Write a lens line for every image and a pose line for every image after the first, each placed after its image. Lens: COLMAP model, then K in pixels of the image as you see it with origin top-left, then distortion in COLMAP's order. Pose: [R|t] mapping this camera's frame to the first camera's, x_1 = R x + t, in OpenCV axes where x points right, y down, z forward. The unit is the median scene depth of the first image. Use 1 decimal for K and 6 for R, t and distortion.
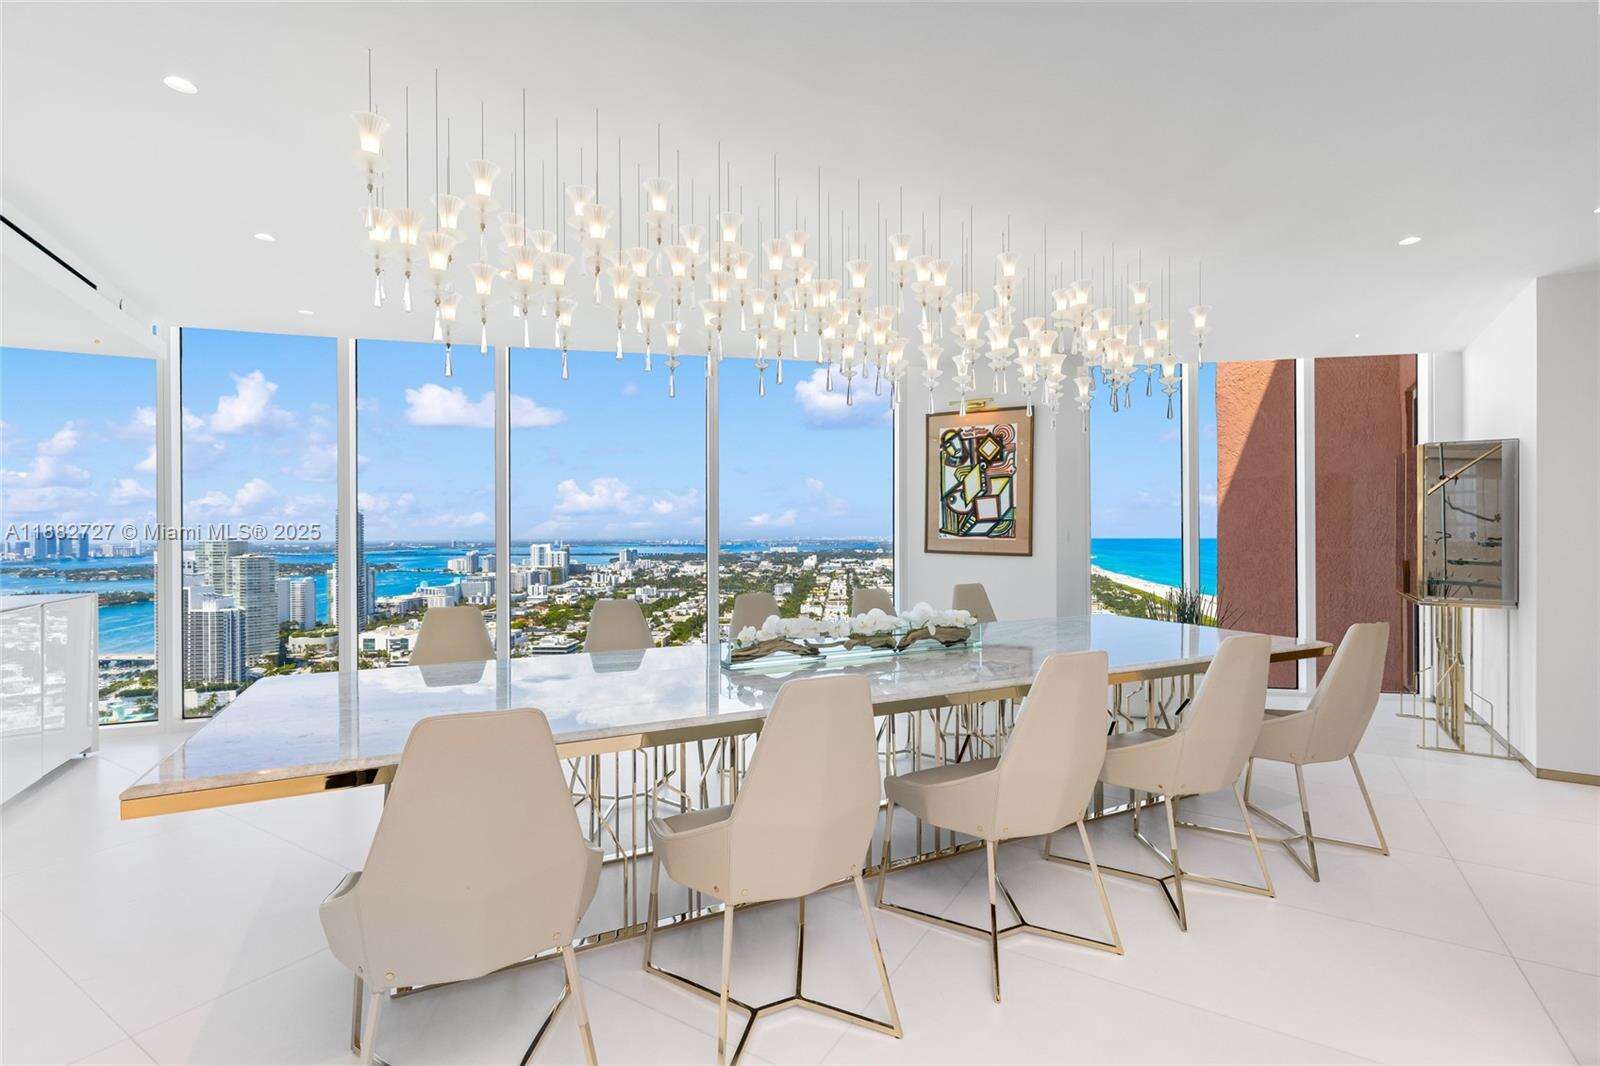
lens RADIAL K [[731.2, 0, 785.9], [0, 731.2, 522.6], [0, 0, 1]] dist [0.013221, -0.000973]
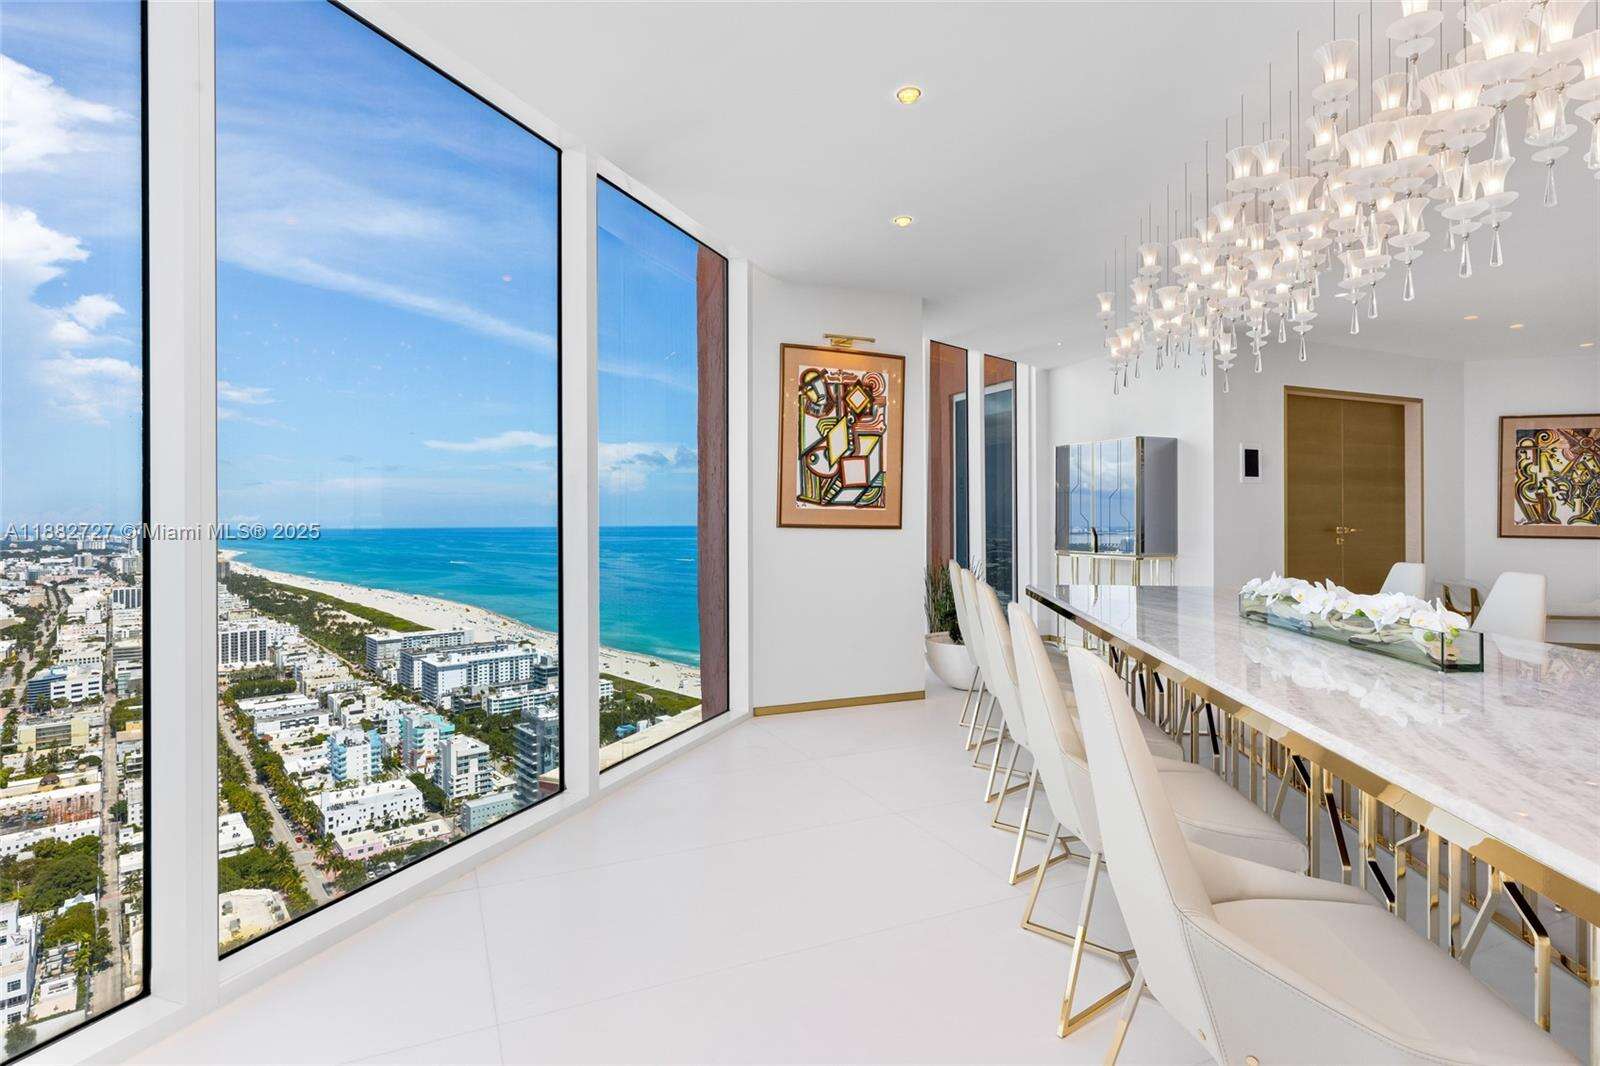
lens RADIAL K [[814.0, 0, 804.0], [0, 814.0, 511.4], [0, 0, 1]] dist [-0.009931, -0.000792]
pose [[0.533212, 0.007799, 0.845946, -0.509219], [-0.007915, 0.999960, -0.004230, 0.028317], [-0.845944, -0.004440, 0.533253, 0.543562]]
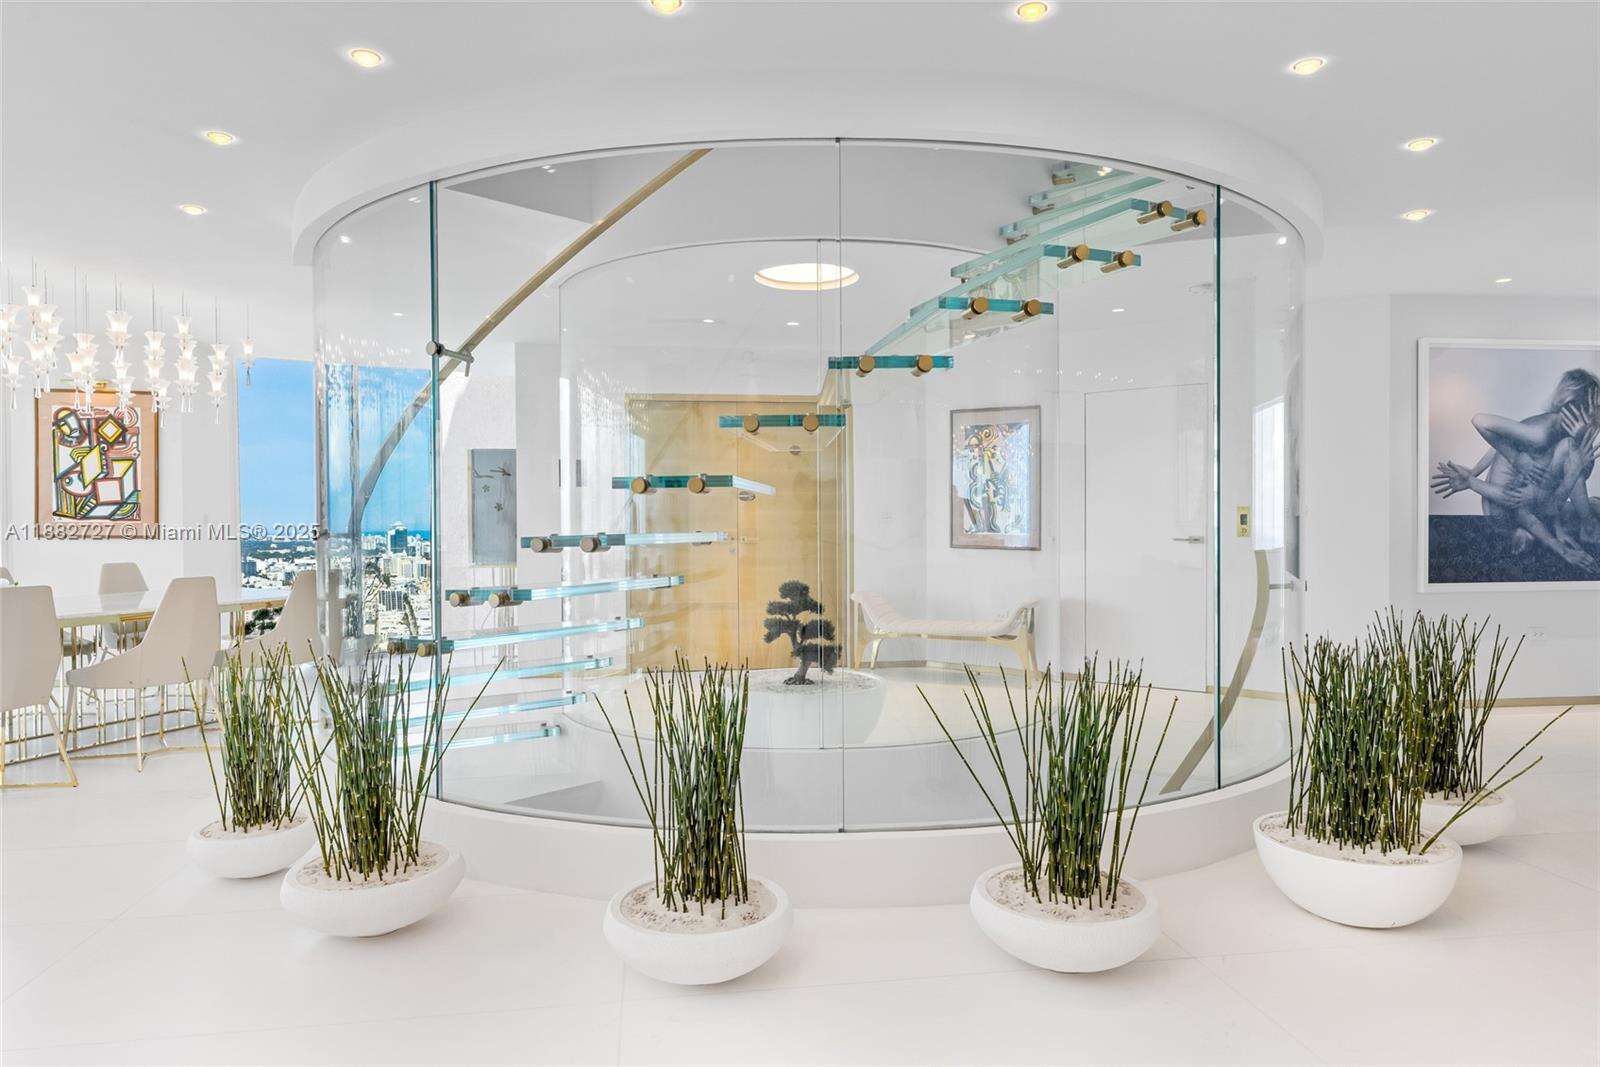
lens RADIAL K [[985.2, 0, 808.0], [0, 985.2, 522.4], [0, 0, 1]] dist [0.007878, -0.000583]
pose [[0.744944, -0.005743, 0.667102, 0.085162], [-0.002910, 0.999925, 0.011858, 0.004132], [-0.667121, -0.010775, 0.744872, -0.600578]]
